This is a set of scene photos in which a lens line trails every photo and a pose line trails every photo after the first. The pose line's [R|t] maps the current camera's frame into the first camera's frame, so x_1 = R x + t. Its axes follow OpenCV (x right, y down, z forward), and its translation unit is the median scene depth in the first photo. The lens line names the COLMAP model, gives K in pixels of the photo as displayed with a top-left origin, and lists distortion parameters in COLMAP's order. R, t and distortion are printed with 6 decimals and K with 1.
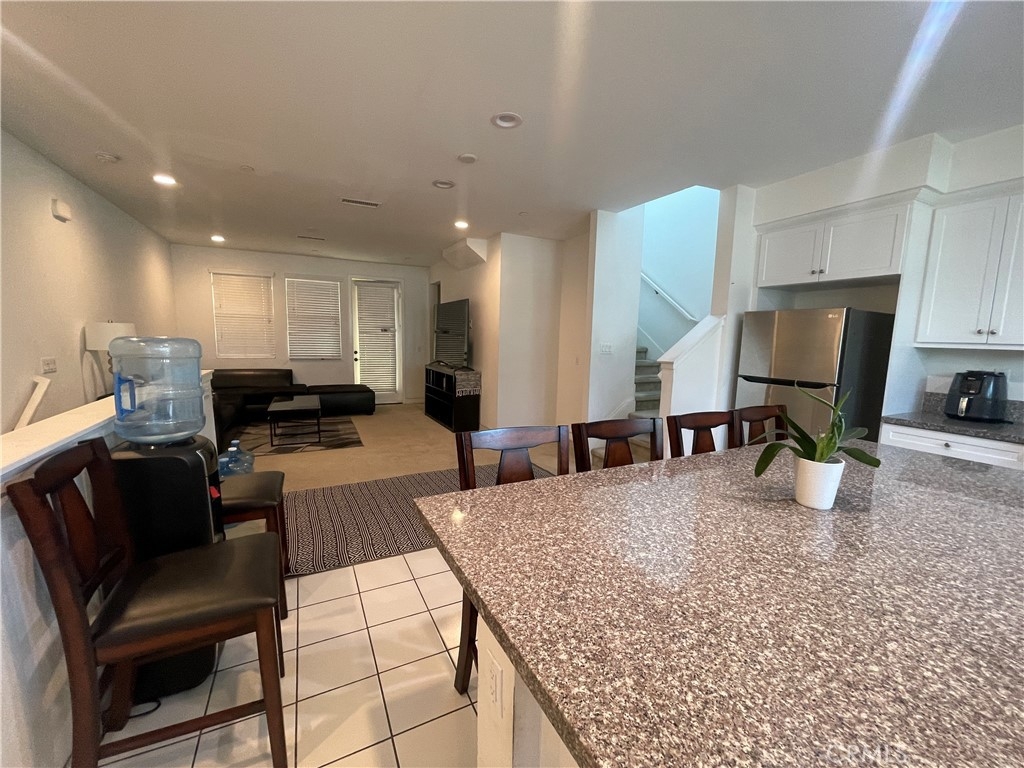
lens RADIAL K [[412.3, 0, 509.5], [0, 412.3, 386.2], [0, 0, 1]] dist [-0.002341, -0.000054]
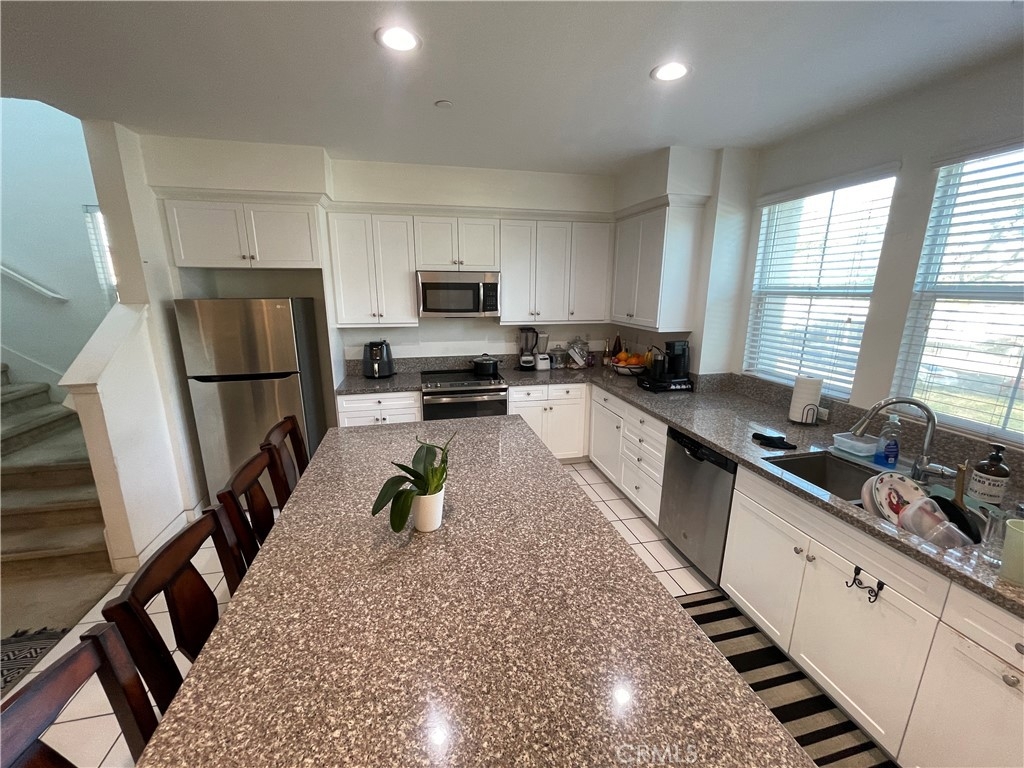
lens RADIAL K [[412.3, 0, 512.8], [0, 412.3, 387.7], [0, 0, 1]] dist [-0.002341, -0.000054]
pose [[0.235836, -0.253824, 0.938059, -0.047670], [0.120856, 0.965454, 0.230853, -0.079305], [-0.964249, 0.058926, 0.258365, 0.107728]]
